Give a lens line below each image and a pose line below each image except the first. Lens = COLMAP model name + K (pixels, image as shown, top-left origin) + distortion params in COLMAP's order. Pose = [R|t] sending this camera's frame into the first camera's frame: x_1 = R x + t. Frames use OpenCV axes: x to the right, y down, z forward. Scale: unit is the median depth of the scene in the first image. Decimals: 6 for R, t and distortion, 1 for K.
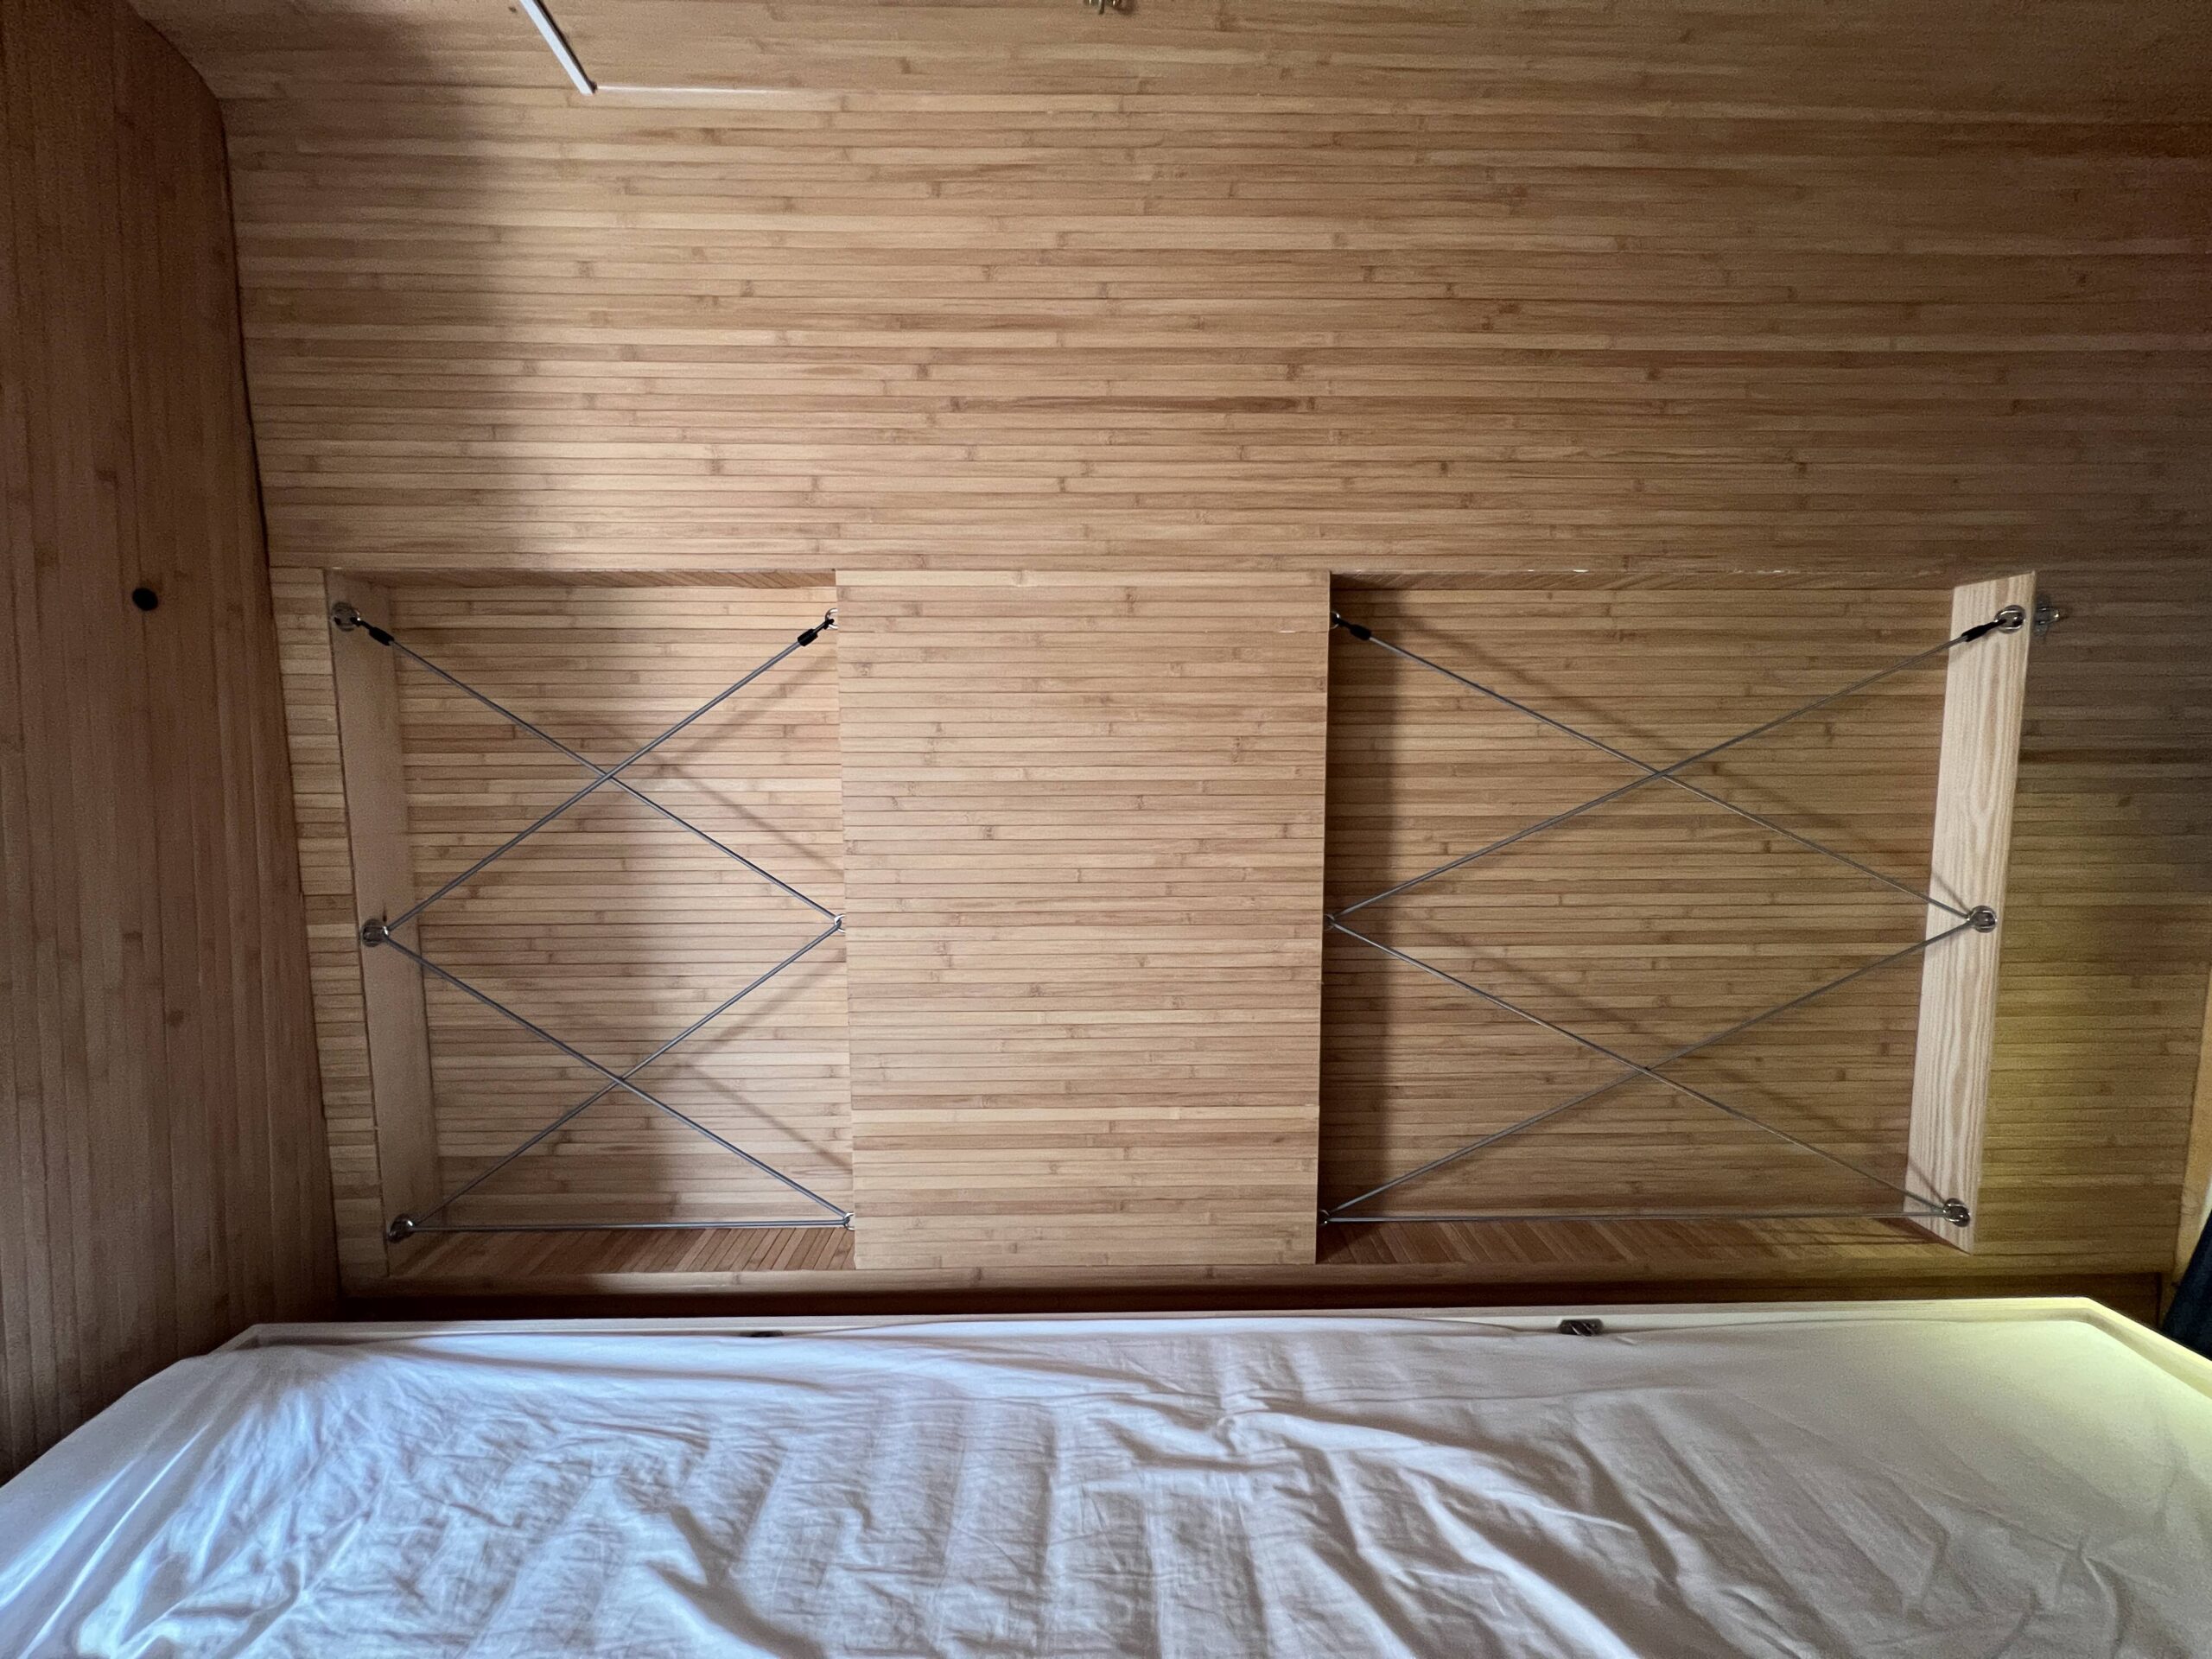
lens RADIAL K [[887.4, 0, 1092.1], [0, 887.4, 824.8], [0, 0, 1]] dist [-0.003966, 0.001001]
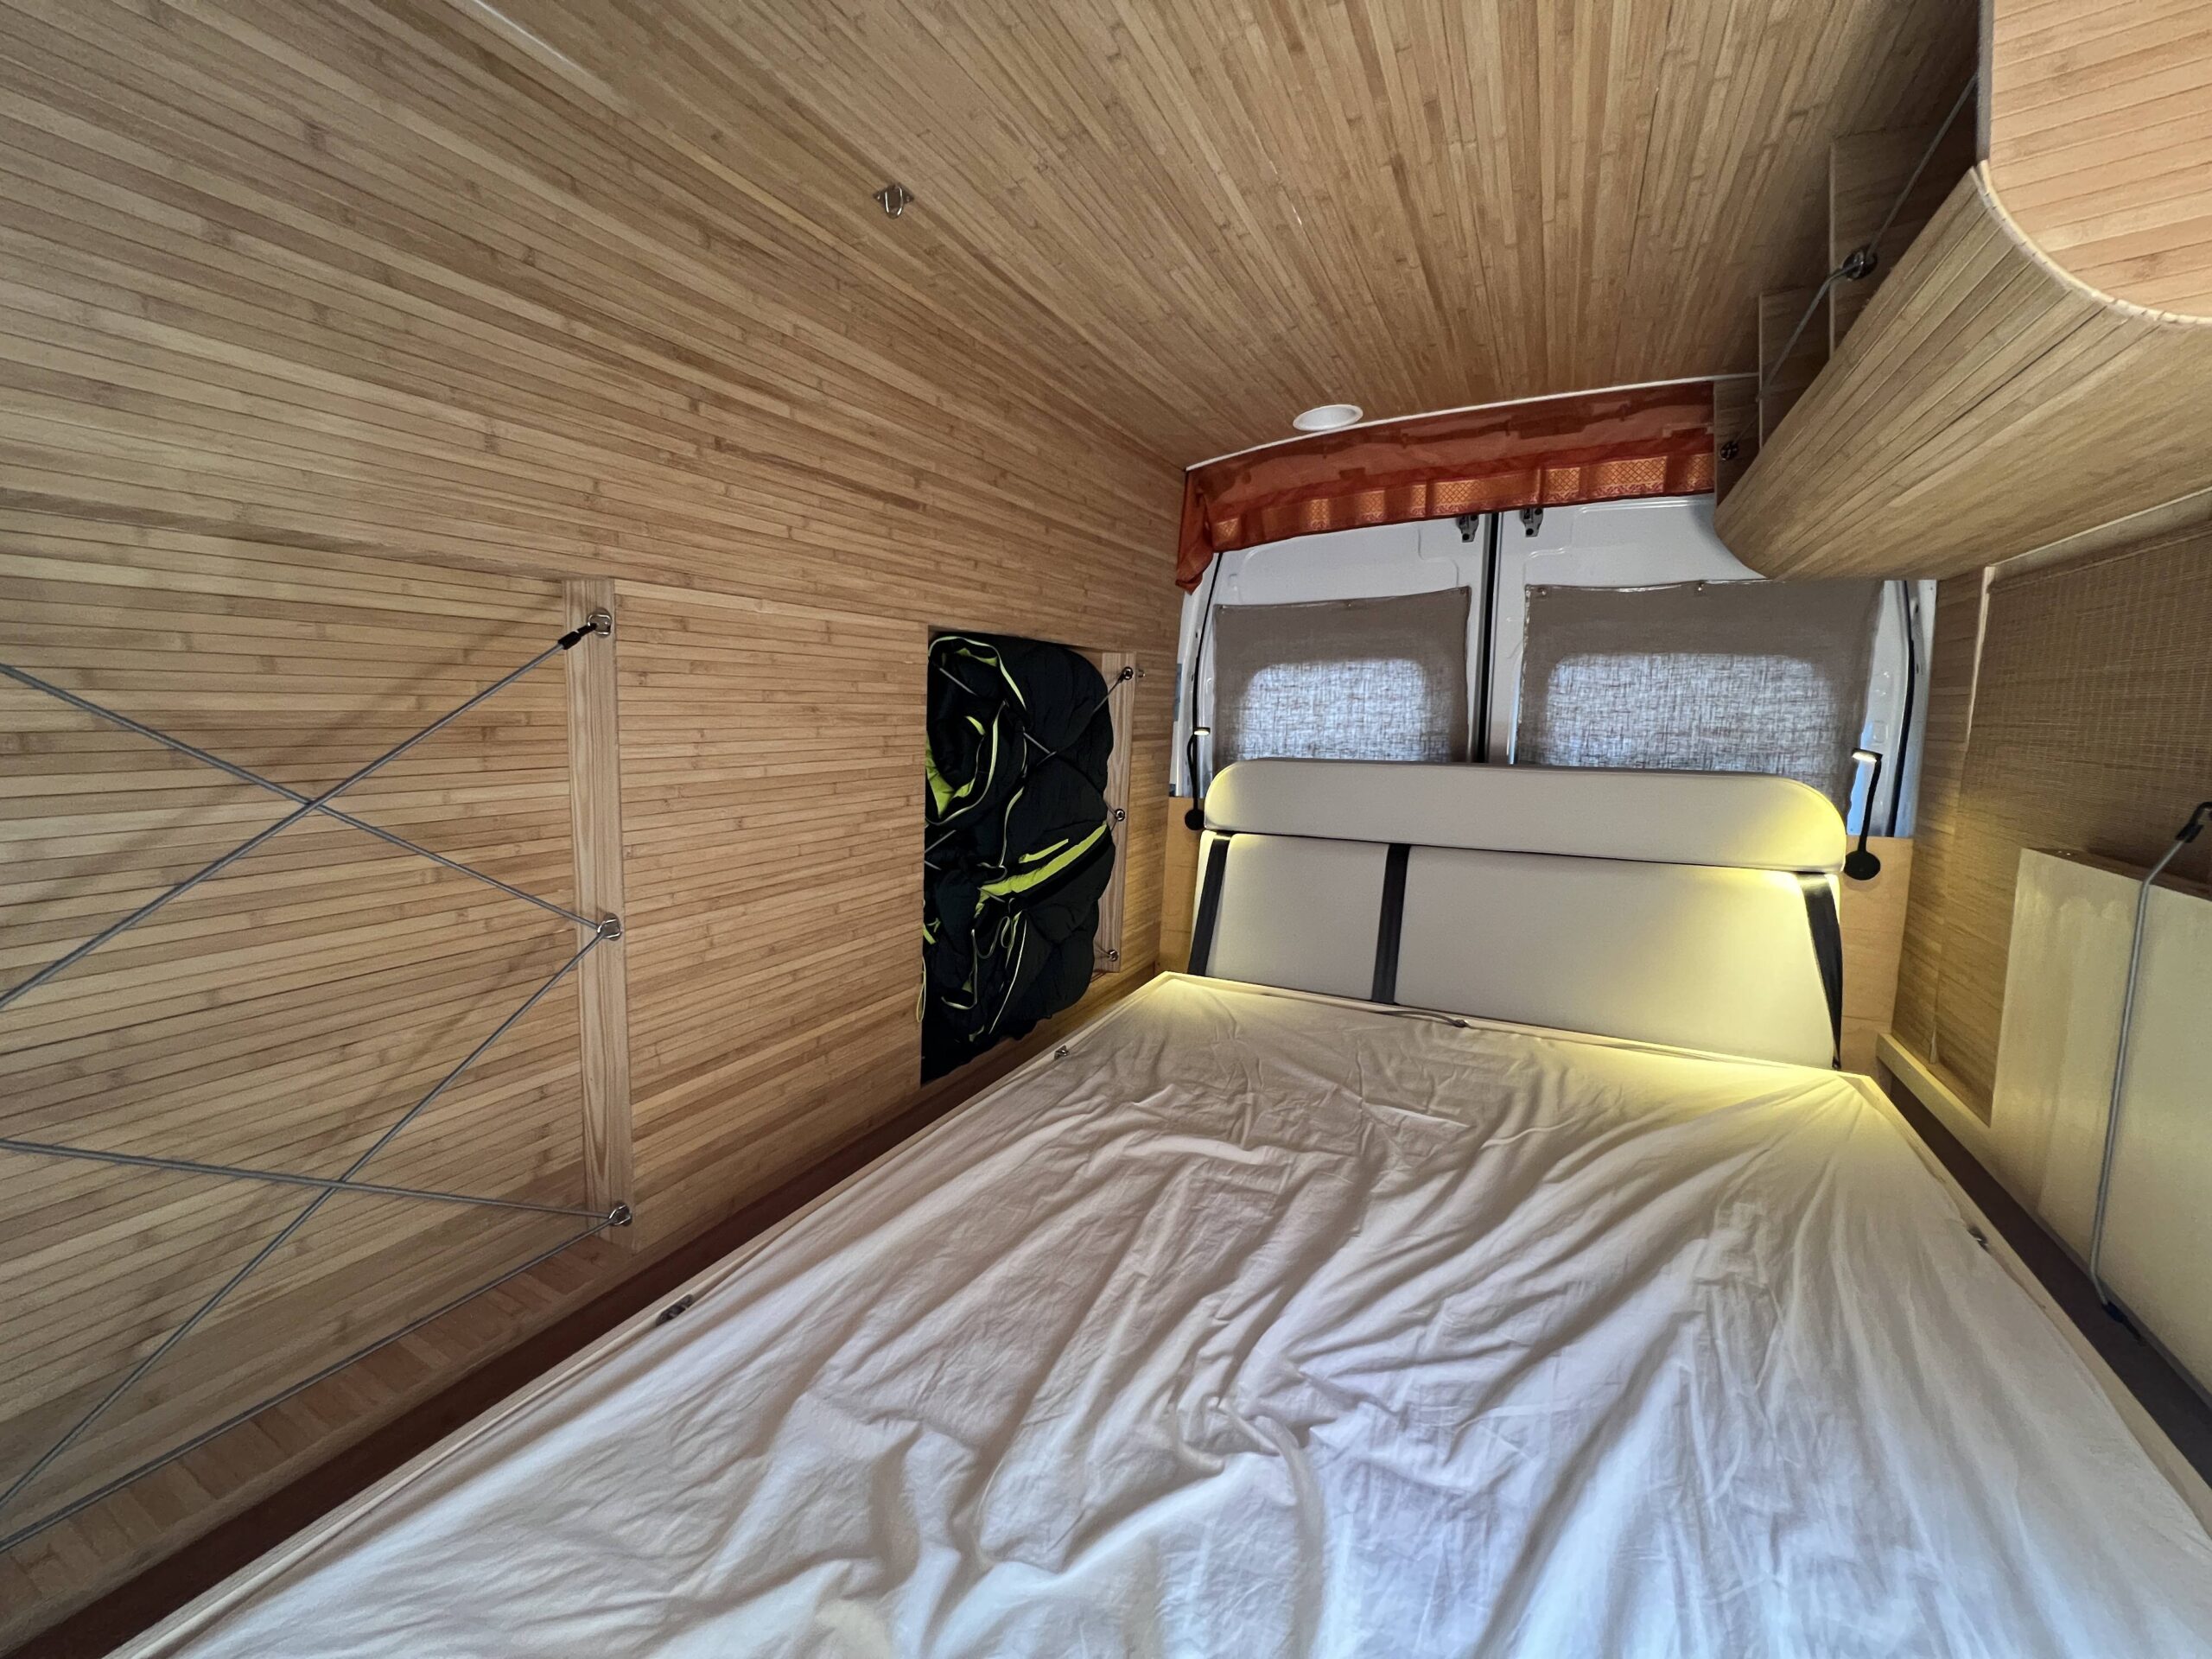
lens RADIAL K [[887.4, 0, 1104.8], [0, 887.4, 824.9], [0, 0, 1]] dist [-0.003966, 0.001001]
pose [[0.472285, -0.106262, 0.875017, -0.929885], [0.031332, 0.994103, 0.103813, -0.097401], [-0.880889, -0.021613, 0.472830, 0.036679]]
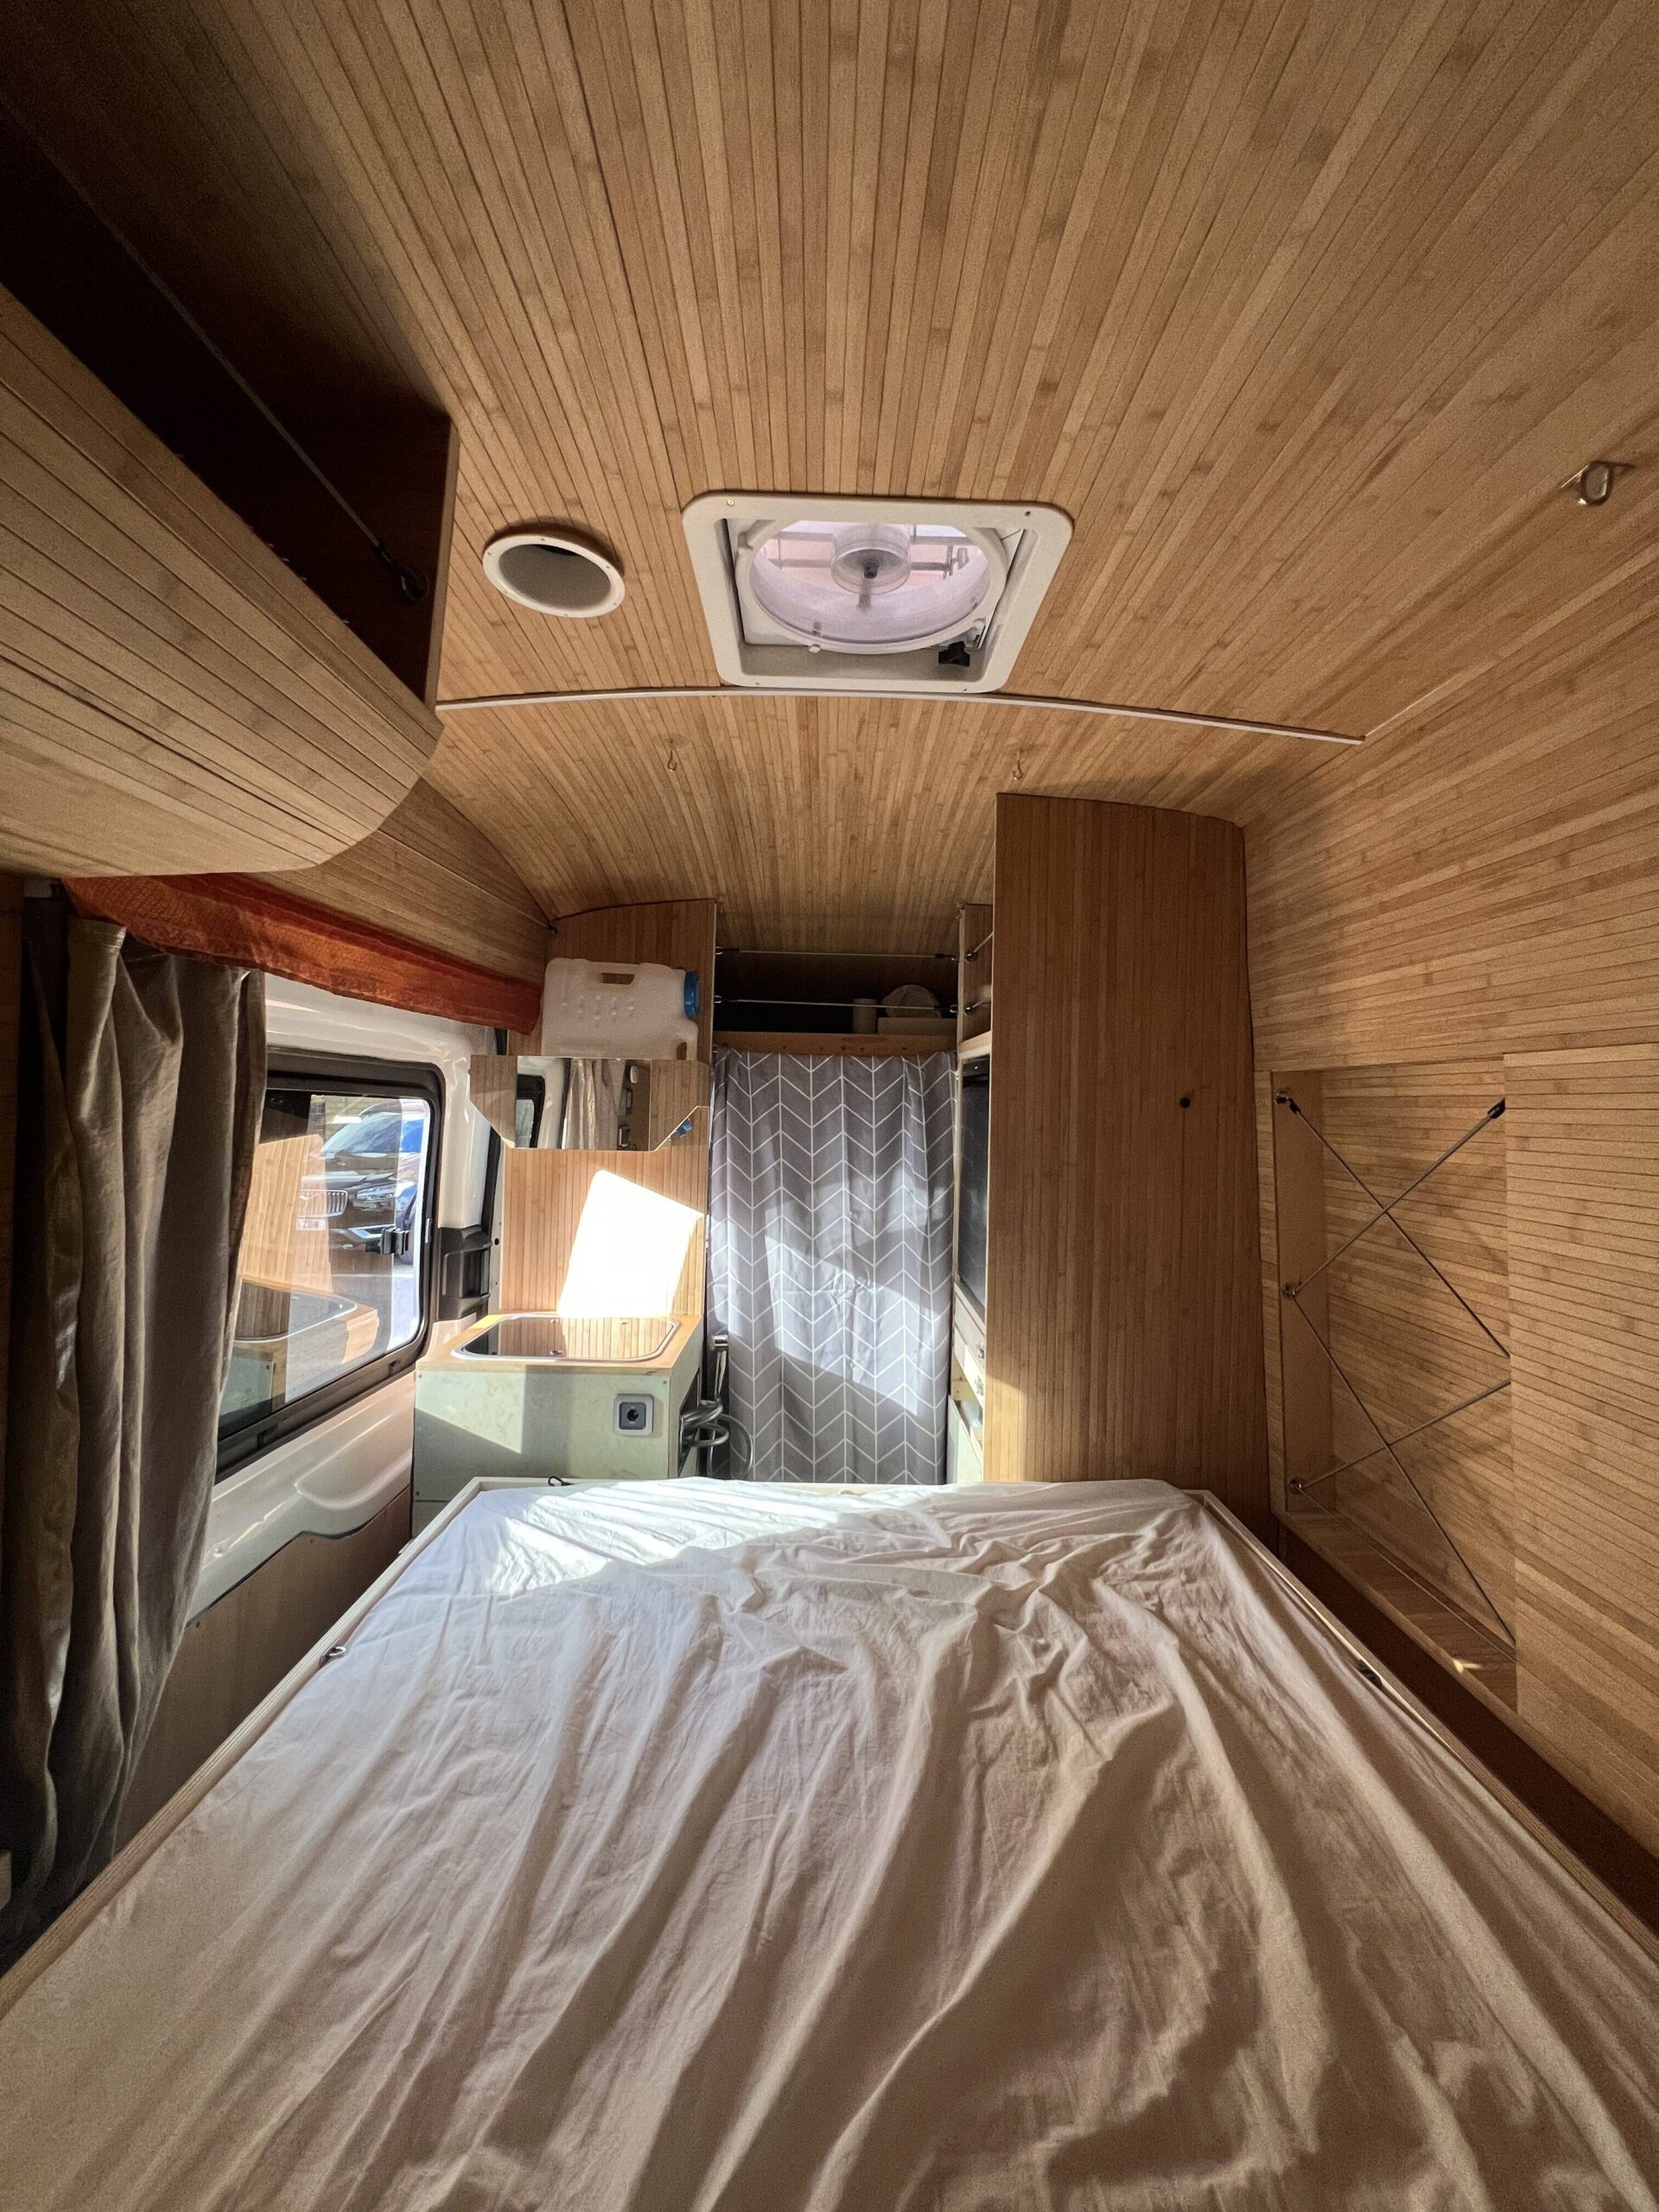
lens RADIAL K [[887.4, 0, 839.1], [0, 887.4, 1112.9], [0, 0, 1]] dist [-0.003966, 0.001001]
pose [[0.002821, 0.011318, -0.999932, 0.817286], [-0.065731, 0.997776, 0.011108, -0.171222], [0.997833, 0.065695, 0.003559, 0.172131]]
